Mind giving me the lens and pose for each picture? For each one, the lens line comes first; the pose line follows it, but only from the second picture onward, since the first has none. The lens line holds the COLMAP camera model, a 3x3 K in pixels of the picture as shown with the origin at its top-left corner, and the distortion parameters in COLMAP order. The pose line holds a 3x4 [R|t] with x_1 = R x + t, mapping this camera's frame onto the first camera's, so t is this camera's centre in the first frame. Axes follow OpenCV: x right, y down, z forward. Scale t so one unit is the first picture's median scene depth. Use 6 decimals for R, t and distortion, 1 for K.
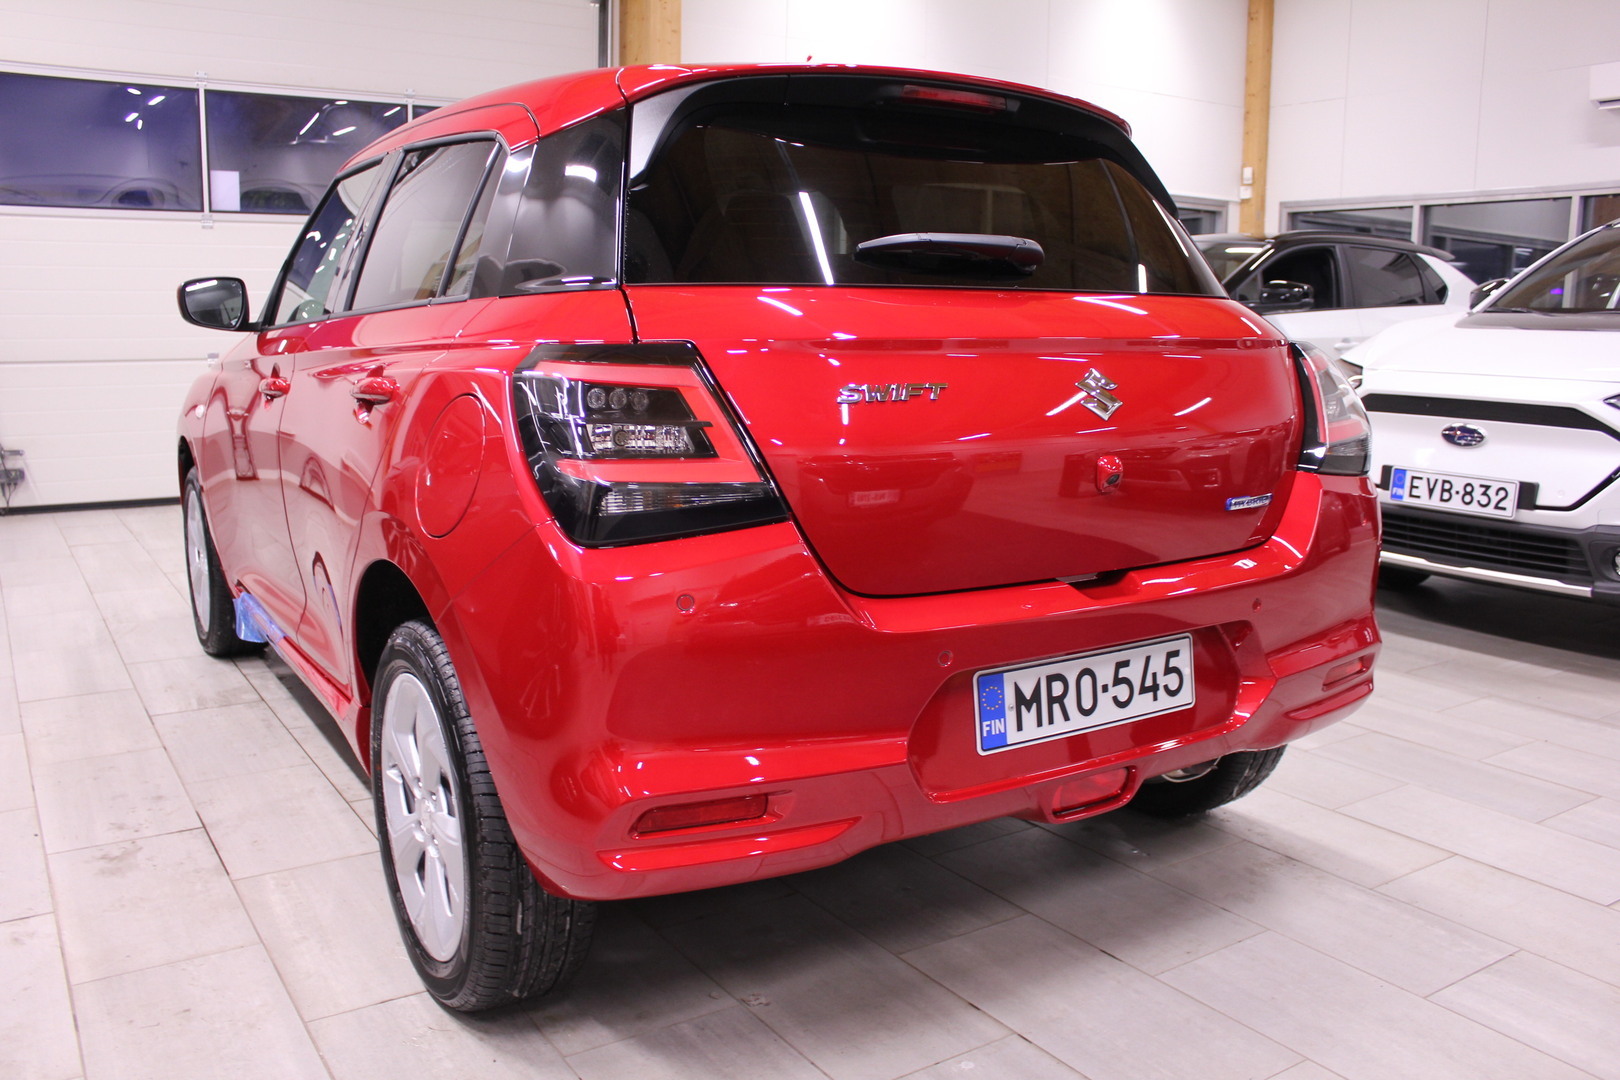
lens RADIAL K [[1342.1, 0, 814.1], [0, 1342.1, 519.2], [0, 0, 1]] dist [-0.178825, 0.163596]
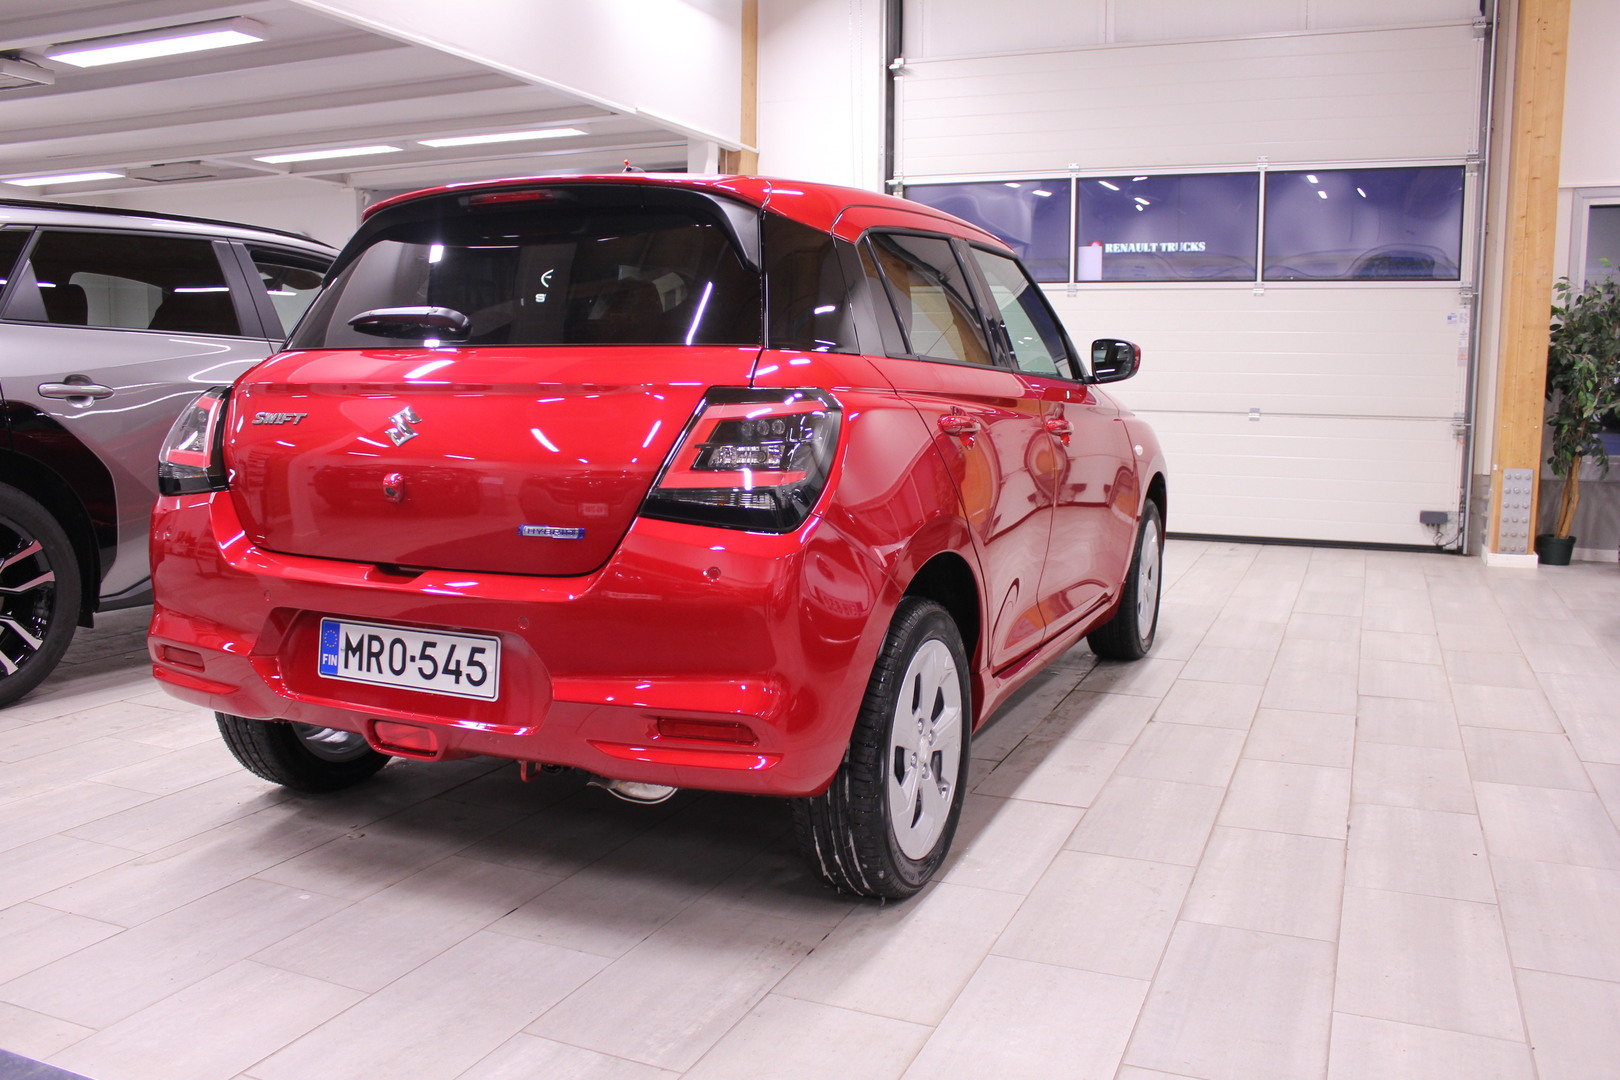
lens RADIAL K [[1342.1, 0, 814.1], [0, 1342.1, 519.2], [0, 0, 1]] dist [-0.178825, 0.163596]
pose [[0.551495, 0.087894, -0.829535, 1.413809], [-0.127715, 0.991606, 0.020158, -0.076136], [0.824344, 0.094828, 0.558091, 0.580980]]
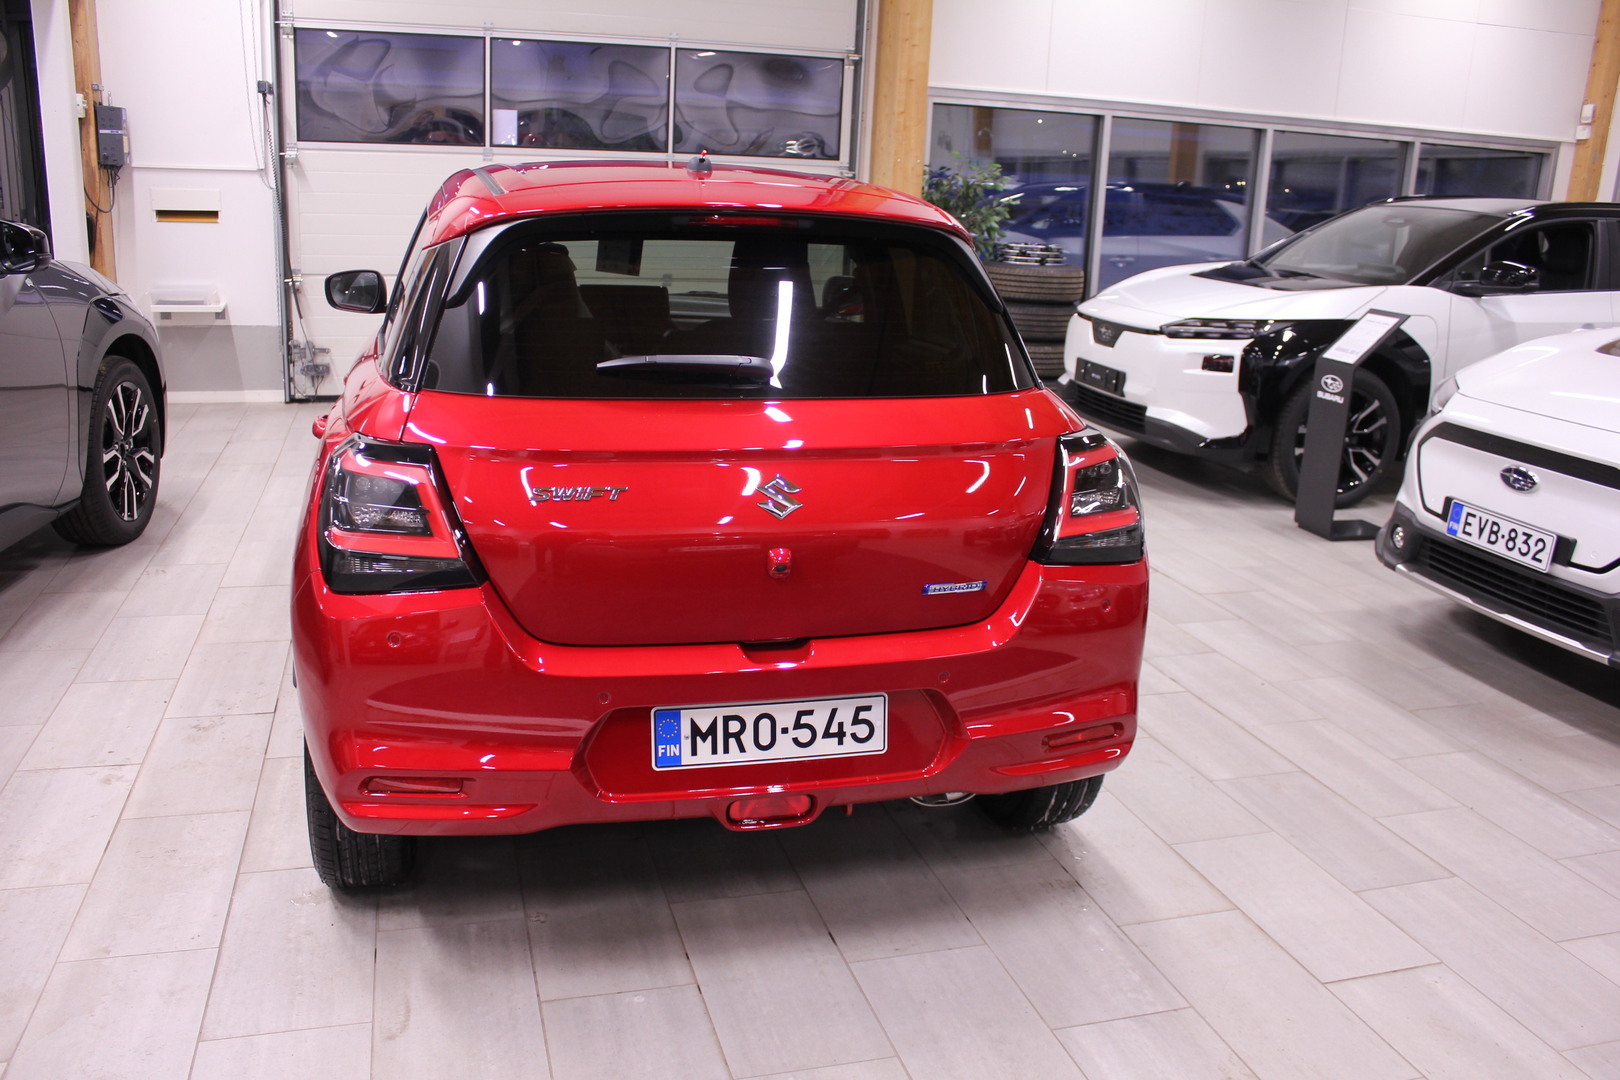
lens RADIAL K [[1342.1, 0, 814.1], [0, 1342.1, 519.2], [0, 0, 1]] dist [-0.178825, 0.163596]
pose [[0.955574, 0.104047, -0.275776, 0.547262], [-0.078410, 0.991644, 0.102440, -0.189012], [0.284130, -0.076265, 0.955748, -0.154307]]
